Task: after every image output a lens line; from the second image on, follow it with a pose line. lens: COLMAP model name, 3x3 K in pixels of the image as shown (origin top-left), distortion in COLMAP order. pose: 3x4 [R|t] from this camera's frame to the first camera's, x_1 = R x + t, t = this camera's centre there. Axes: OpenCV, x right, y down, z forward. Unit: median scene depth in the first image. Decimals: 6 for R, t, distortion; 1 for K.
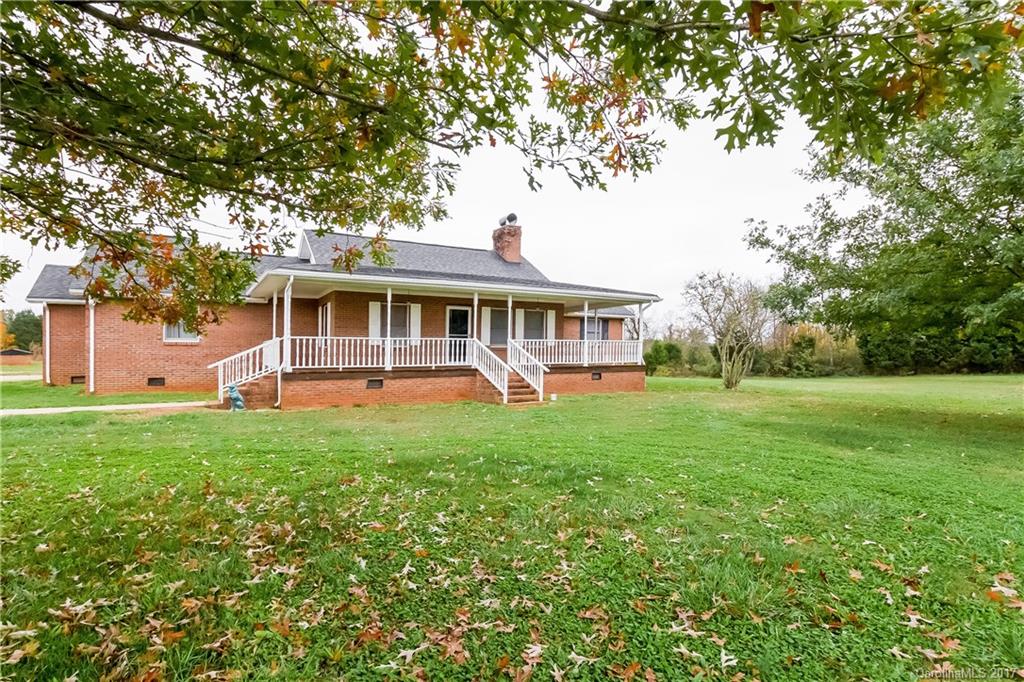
lens RADIAL K [[489.0, 0, 507.3], [0, 489.0, 341.8], [0, 0, 1]] dist [0.004001, 0.002863]
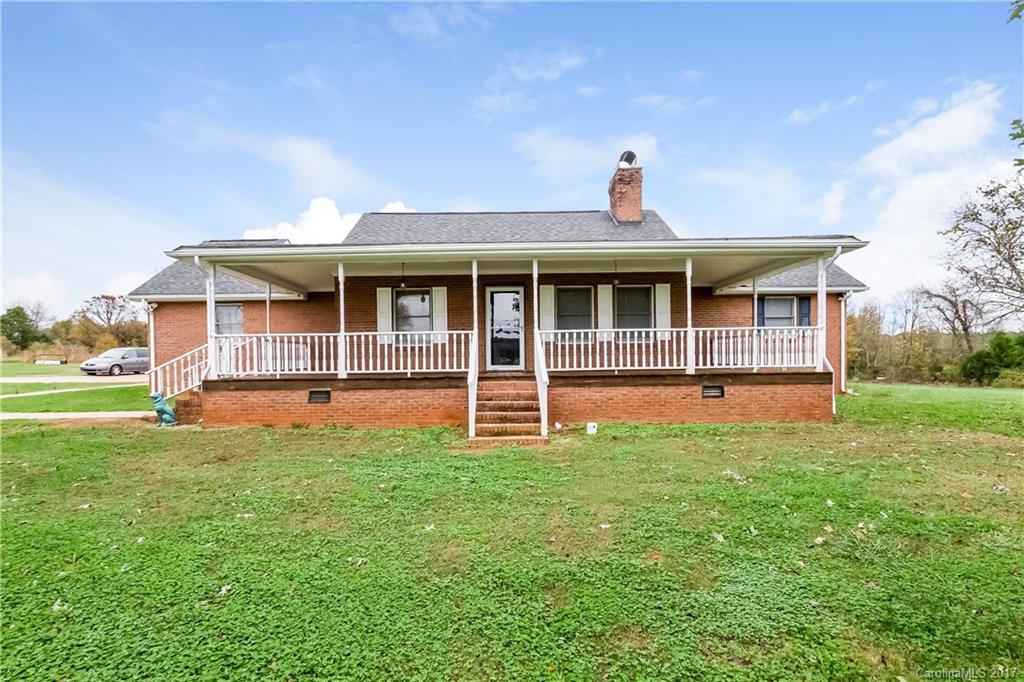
lens RADIAL K [[489.0, 0, 515.8], [0, 489.0, 345.4], [0, 0, 1]] dist [0.004001, 0.002863]
pose [[0.869864, -0.018013, -0.492963, 0.285643], [0.020580, 0.999788, -0.000217, 0.013725], [0.492863, -0.009956, 0.870050, 0.434582]]
